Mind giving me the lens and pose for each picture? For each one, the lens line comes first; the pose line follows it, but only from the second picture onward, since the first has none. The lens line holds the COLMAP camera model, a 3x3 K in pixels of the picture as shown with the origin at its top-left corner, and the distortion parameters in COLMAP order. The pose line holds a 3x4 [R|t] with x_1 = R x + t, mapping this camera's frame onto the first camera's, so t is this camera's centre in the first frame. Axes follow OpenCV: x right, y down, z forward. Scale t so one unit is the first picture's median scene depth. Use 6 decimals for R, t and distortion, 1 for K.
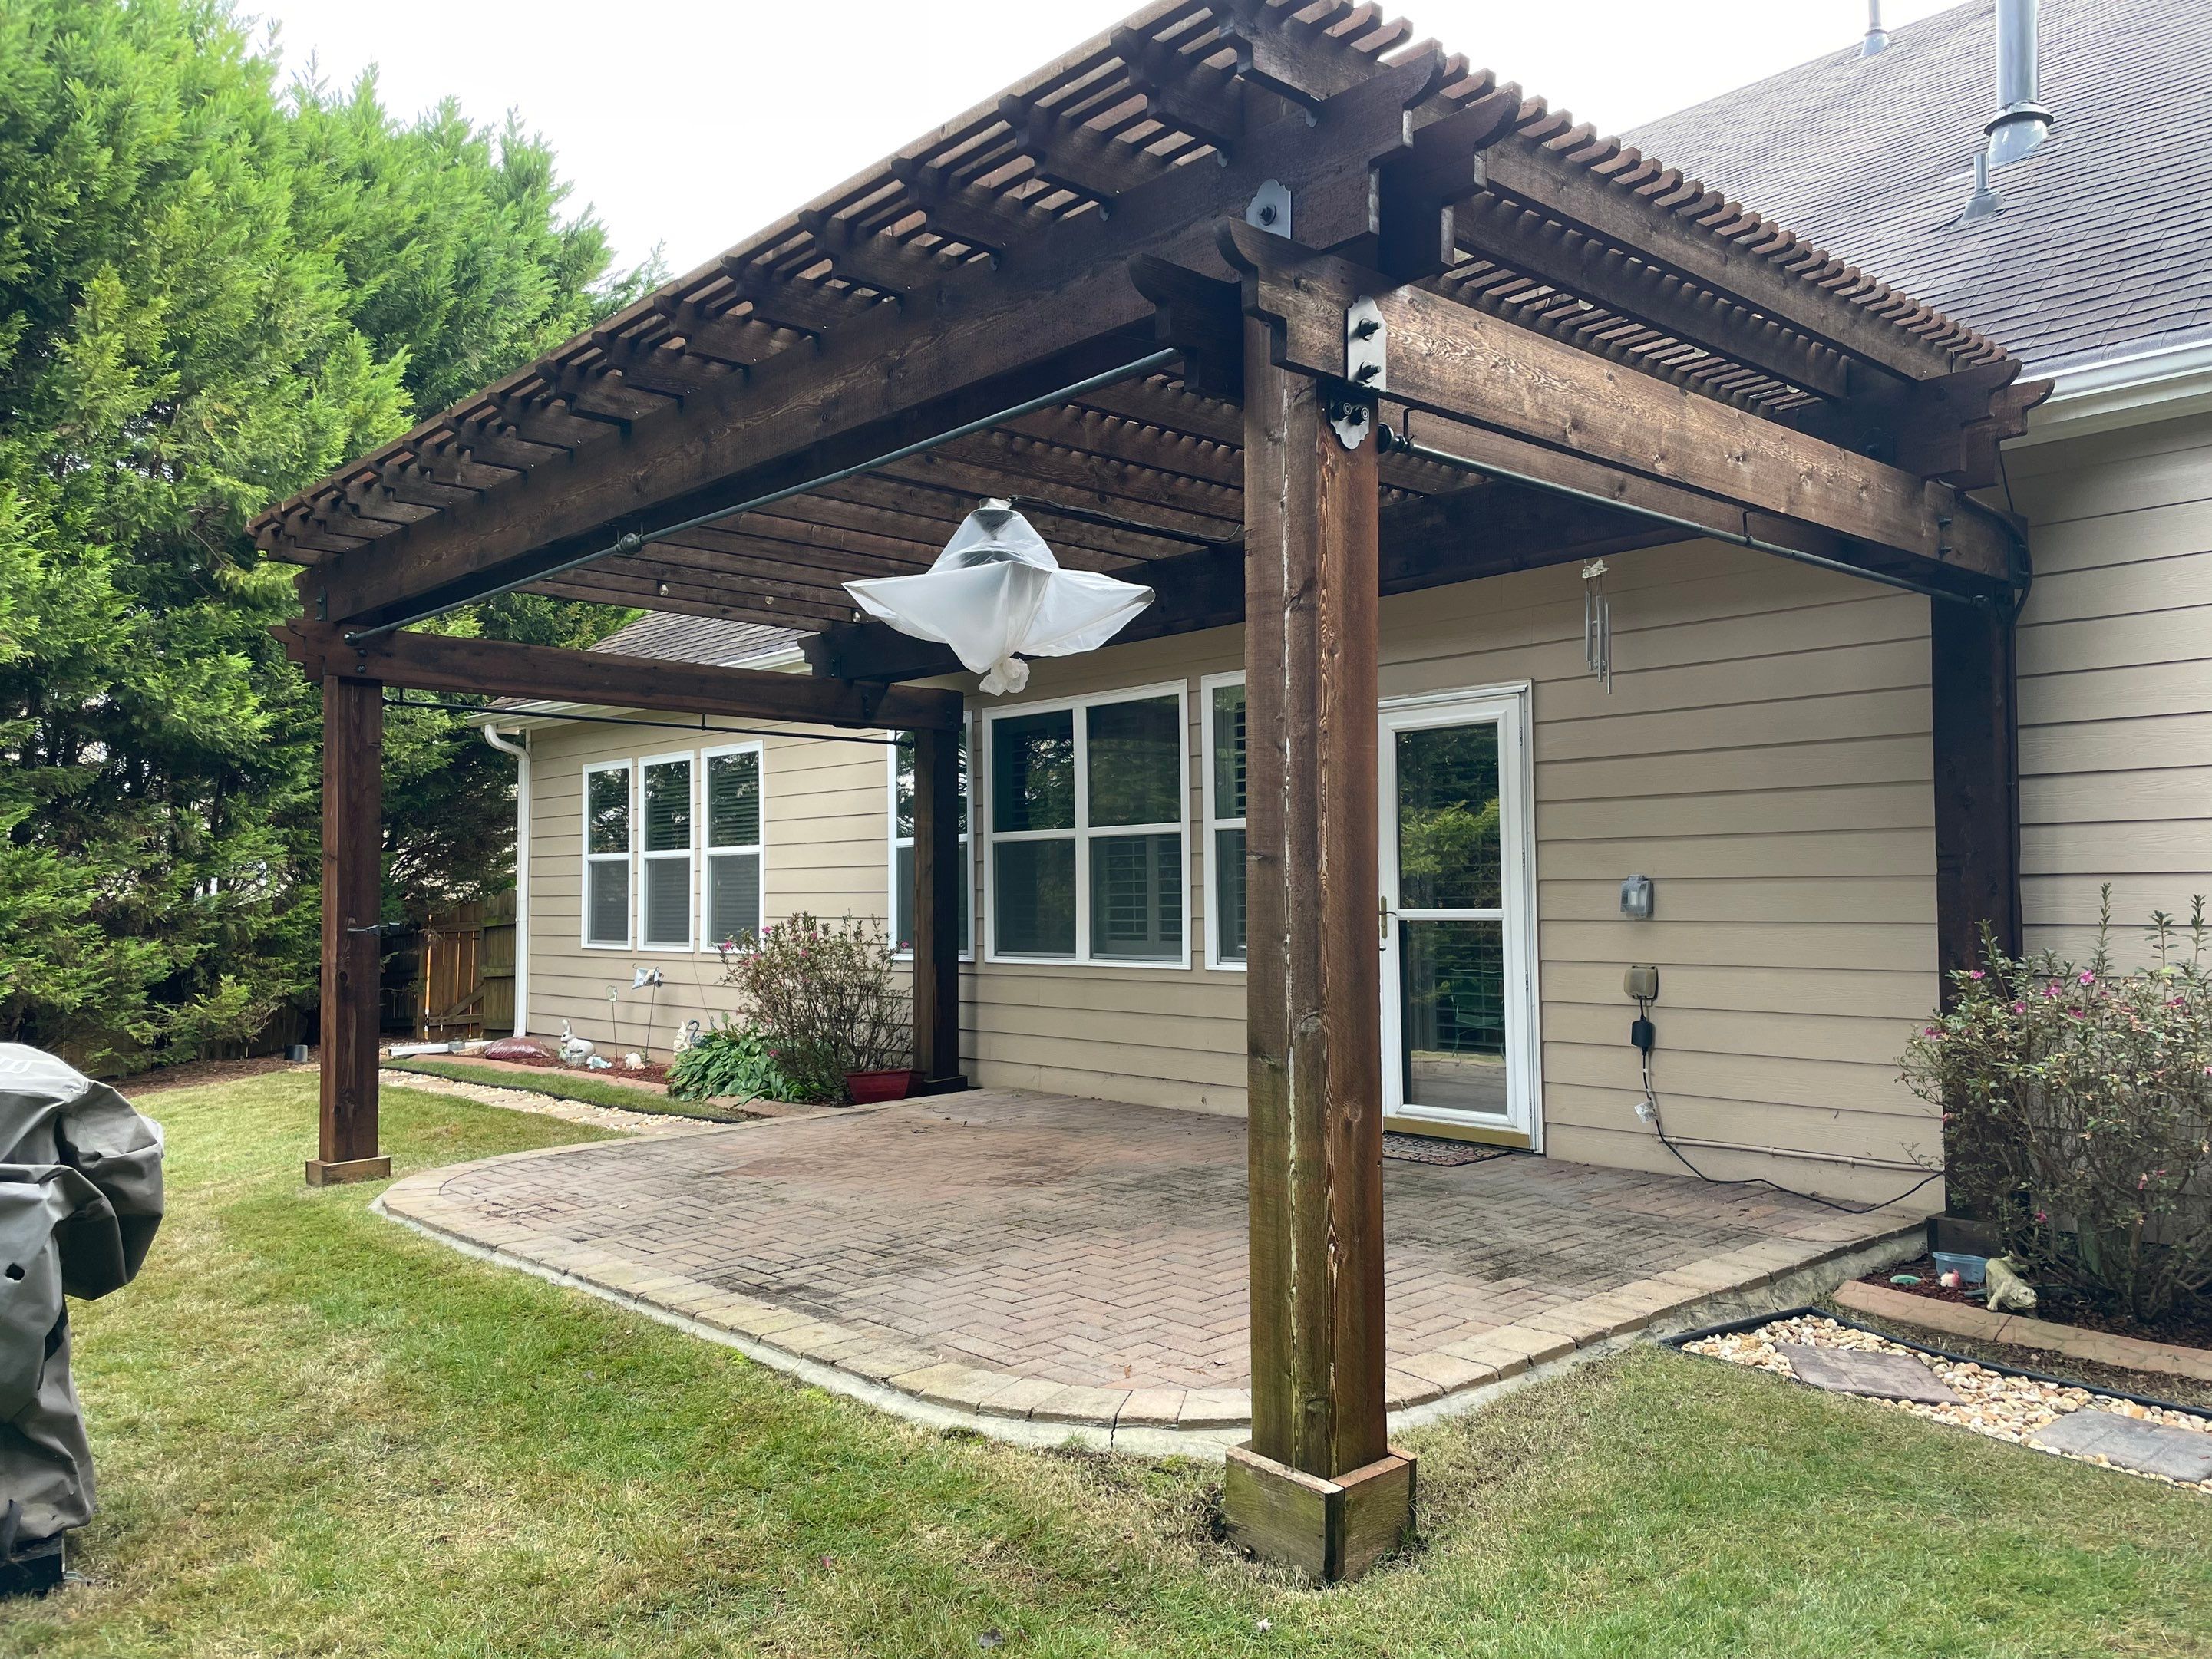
lens RADIAL K [[1677.8, 0, 1103.1], [0, 1677.8, 805.0], [0, 0, 1]] dist [0.000226, -0.008841]
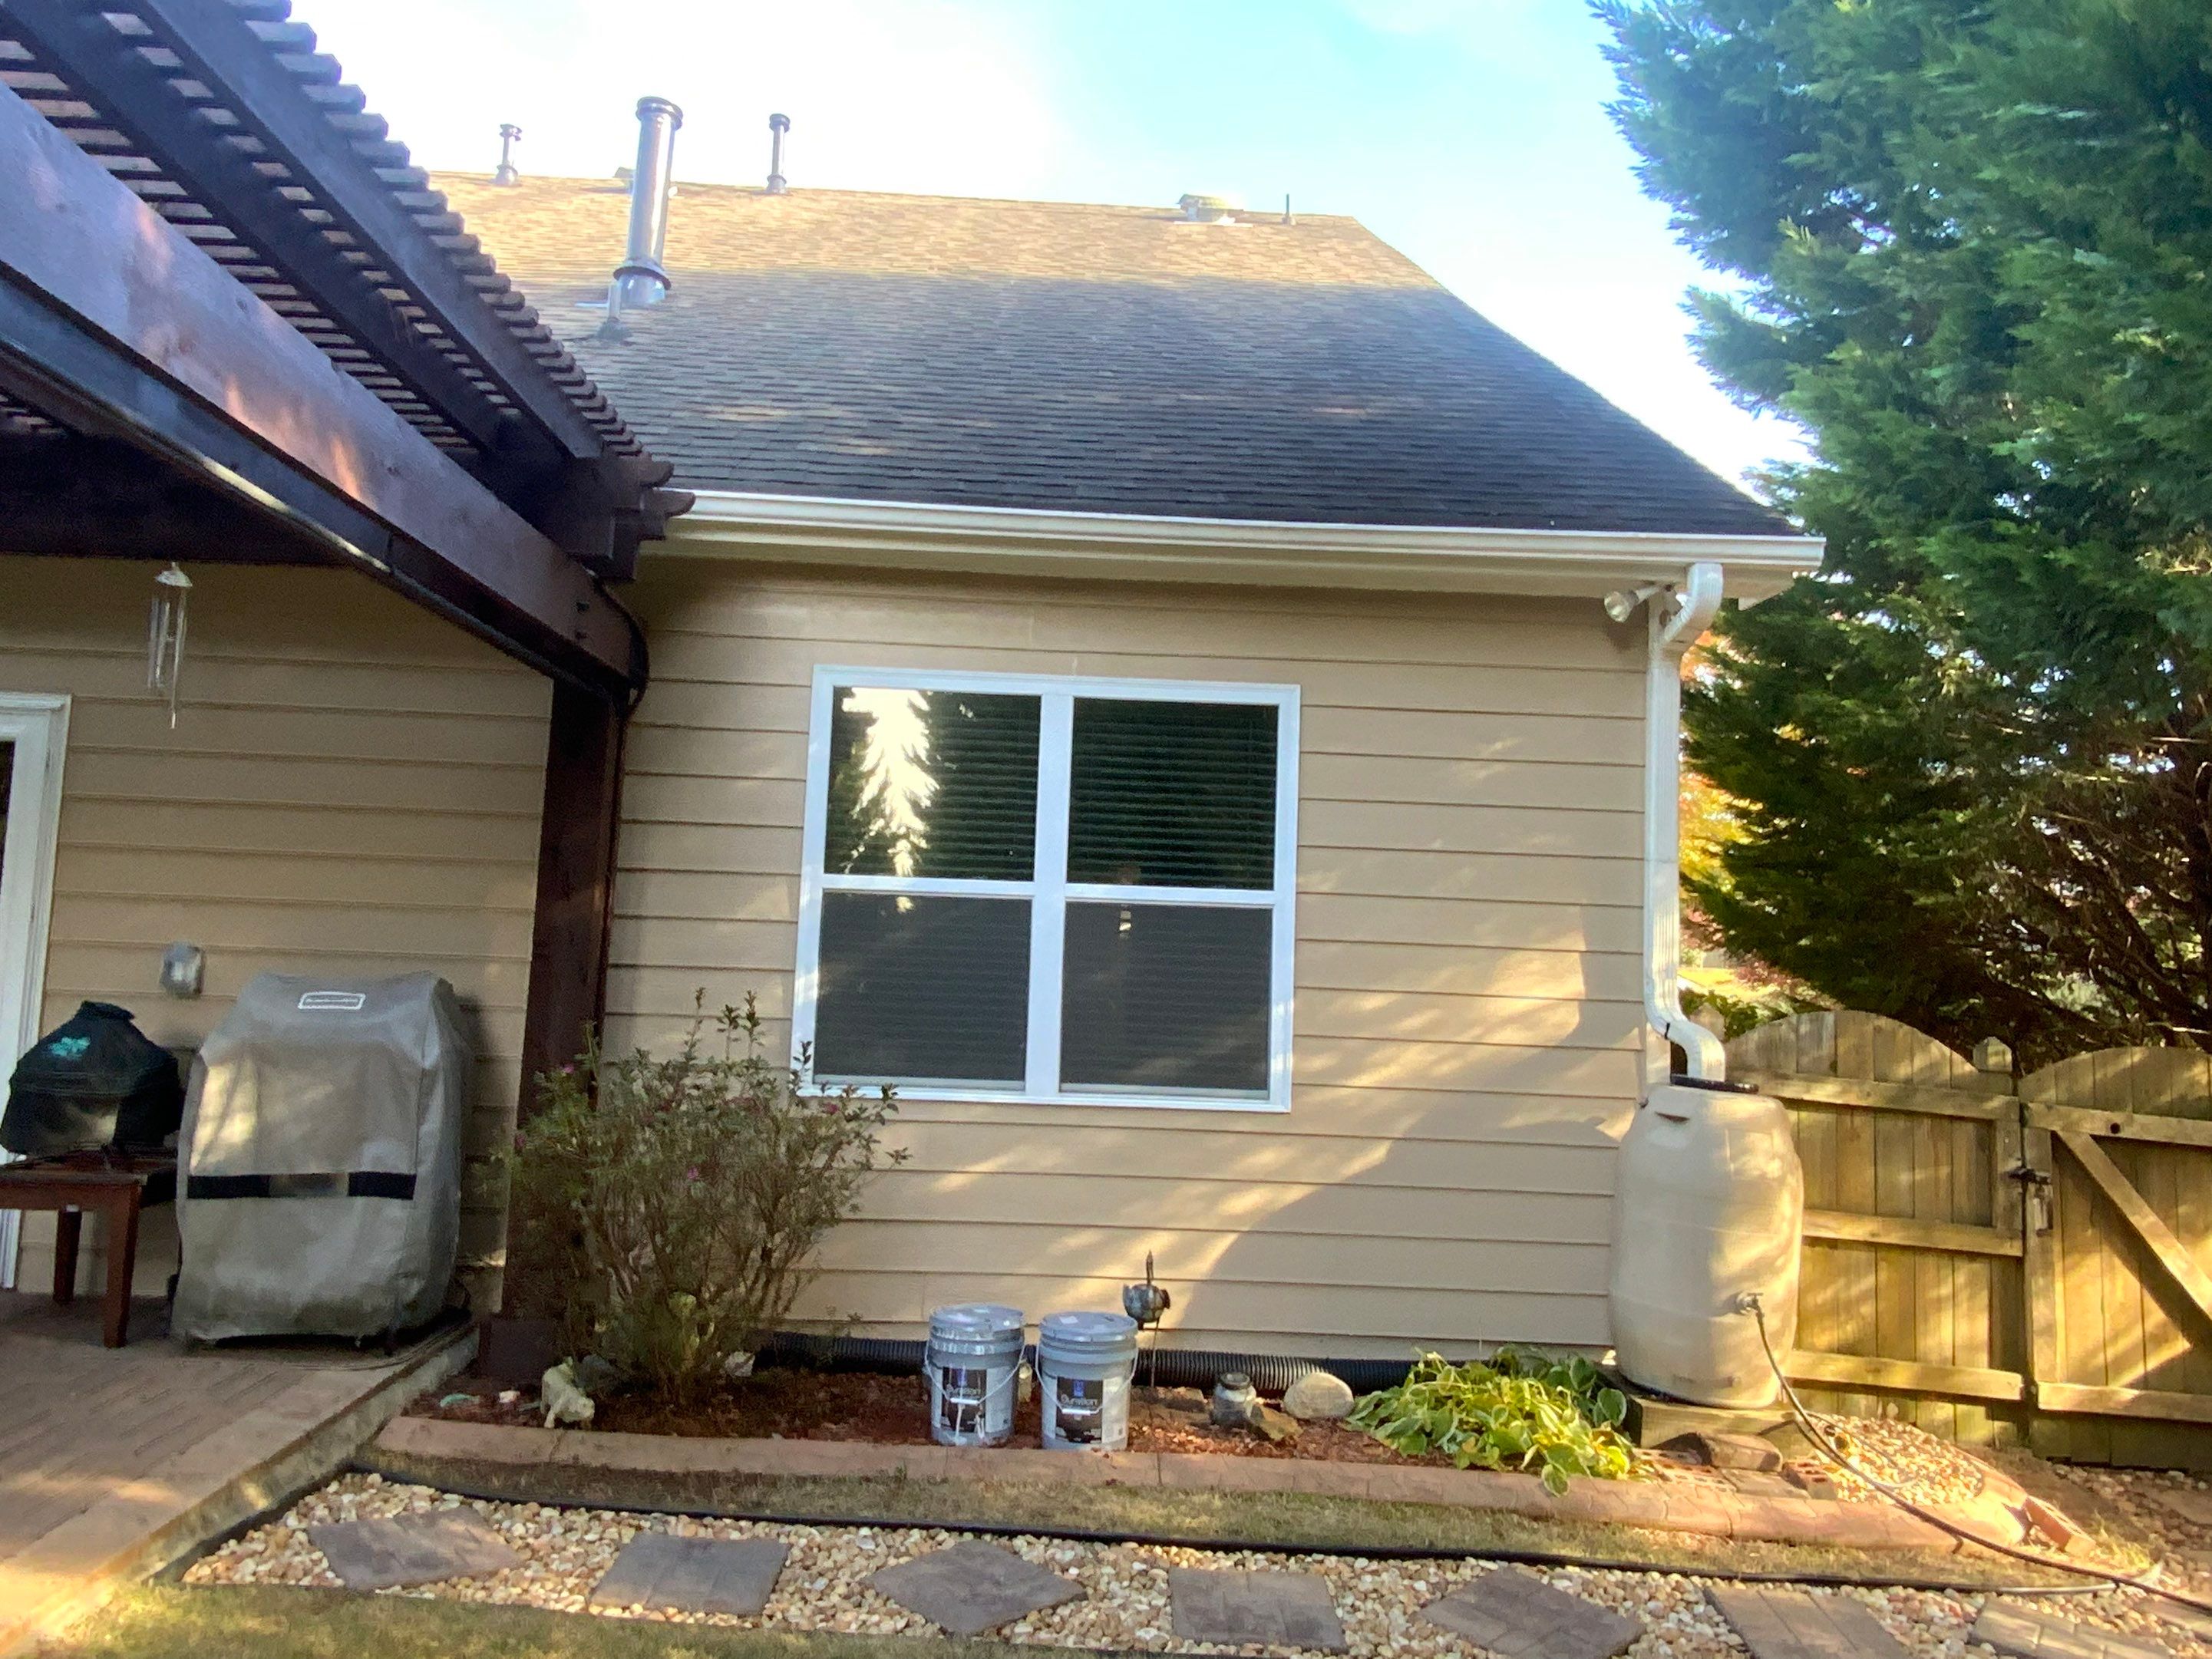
lens RADIAL K [[1476.2, 0, 1084.7], [0, 1476.2, 822.1], [0, 0, 1]] dist [0.070712, -0.080947]
pose [[0.650772, 0.101670, 0.752435, 0.036585], [-0.081325, 0.994627, -0.064058, -0.009012], [-0.754905, -0.019504, 0.655544, 0.152576]]
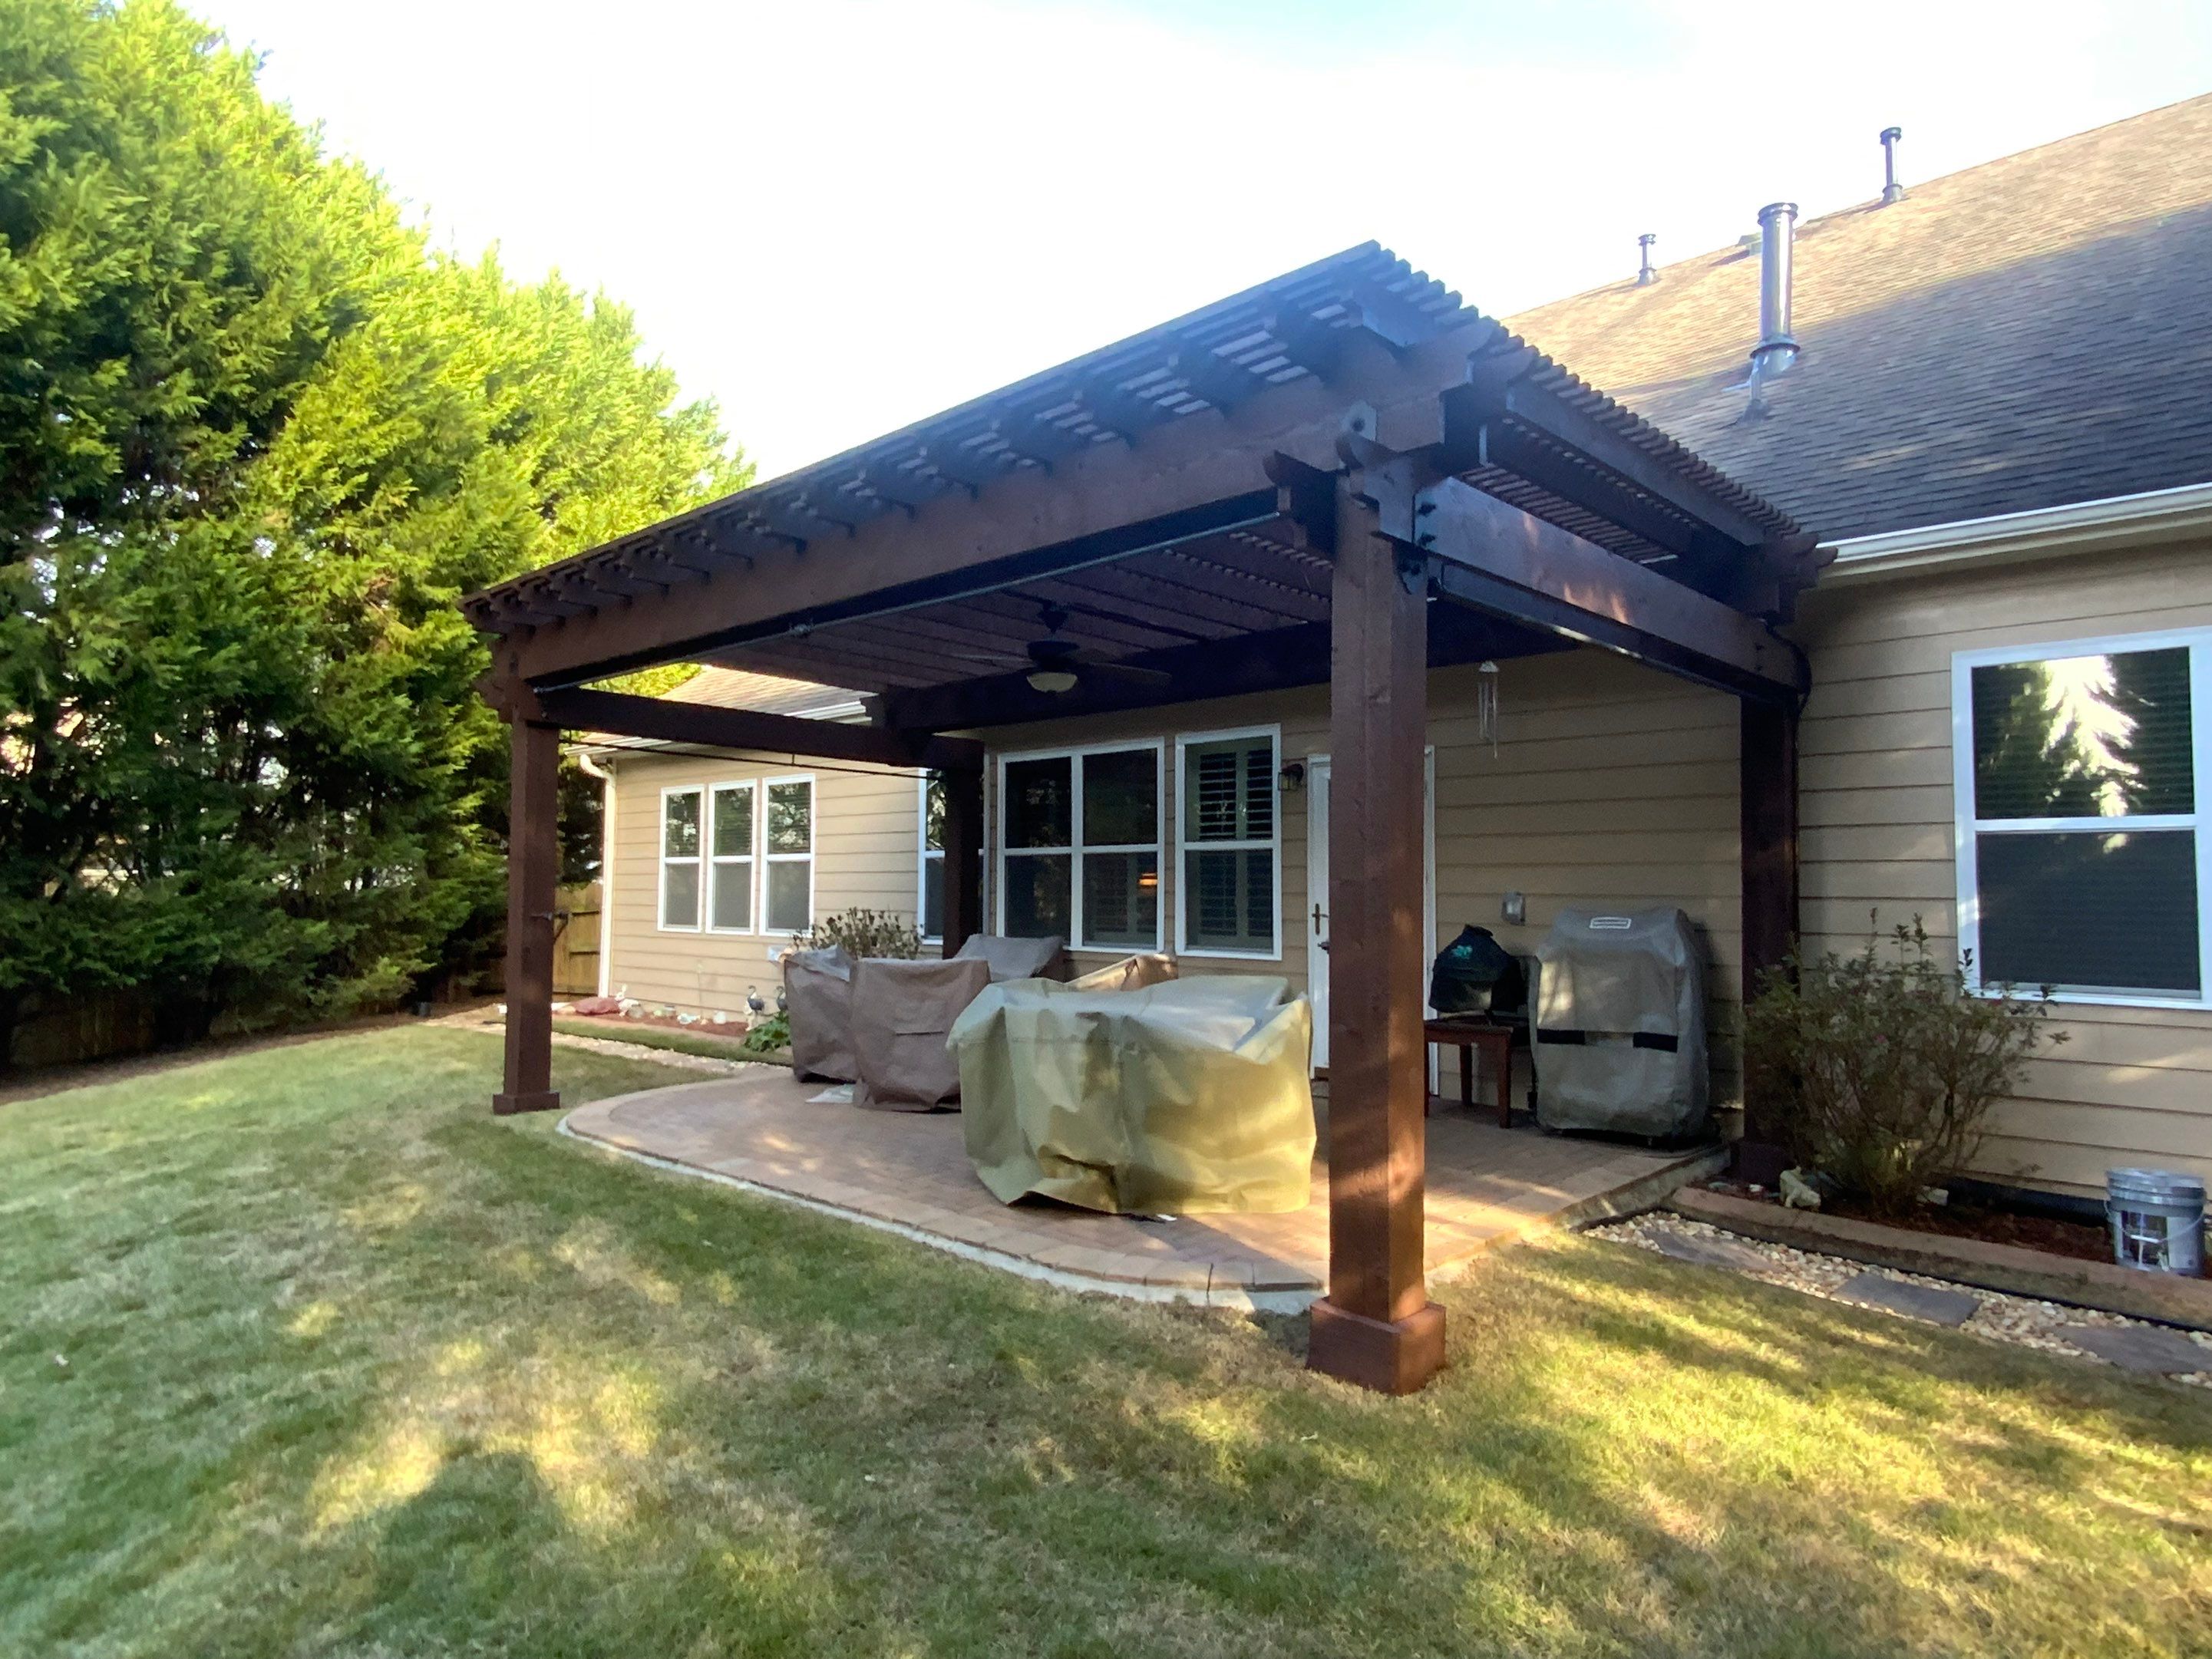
lens RADIAL K [[1302.8, 0, 1104.1], [0, 1302.8, 816.9], [0, 0, 1]] dist [-0.009211, 0.001004]
pose [[0.997363, 0.021912, 0.069183, -0.088612], [-0.021509, 0.999747, -0.006574, -0.005006], [-0.069309, 0.005069, 0.997582, -0.035769]]
